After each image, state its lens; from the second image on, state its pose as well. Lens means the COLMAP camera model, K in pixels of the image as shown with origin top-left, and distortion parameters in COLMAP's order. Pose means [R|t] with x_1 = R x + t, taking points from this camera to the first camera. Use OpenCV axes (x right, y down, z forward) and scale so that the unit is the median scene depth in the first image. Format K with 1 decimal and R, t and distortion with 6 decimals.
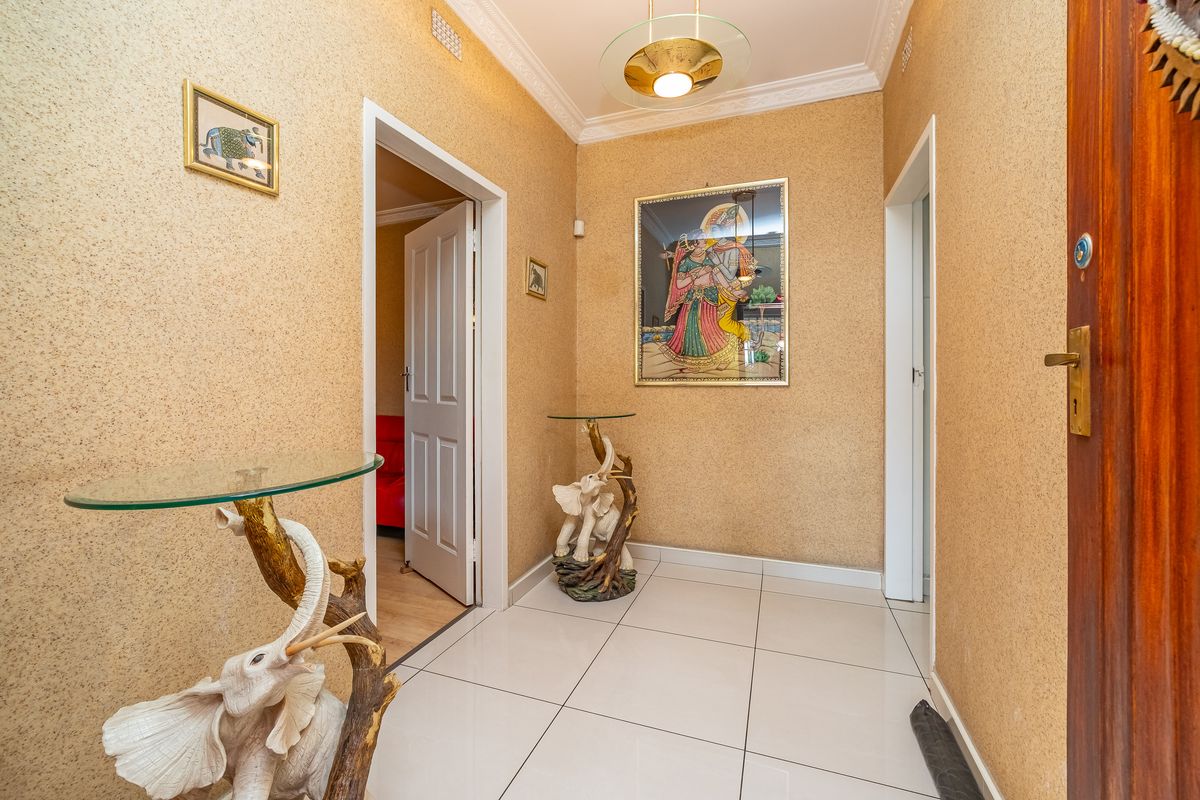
lens RADIAL K [[482.8, 0, 600.8], [0, 482.8, 387.2], [0, 0, 1]] dist [-0.003951, -0.000611]
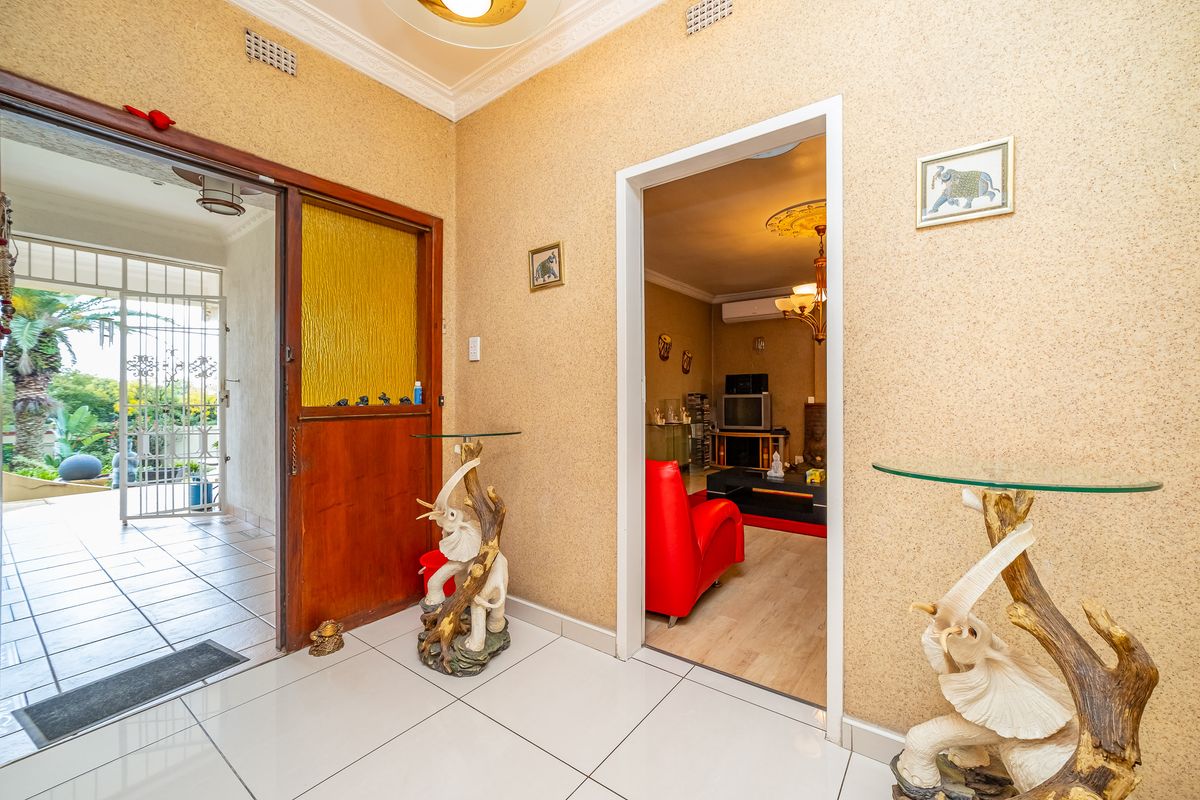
lens RADIAL K [[482.8, 0, 593.3], [0, 482.8, 395.1], [0, 0, 1]] dist [-0.003951, -0.000611]
pose [[-0.279490, 0.006075, -0.960129, 0.946297], [-0.003787, 0.999965, 0.007429, -0.018353], [0.960141, 0.005712, -0.279457, 1.605759]]
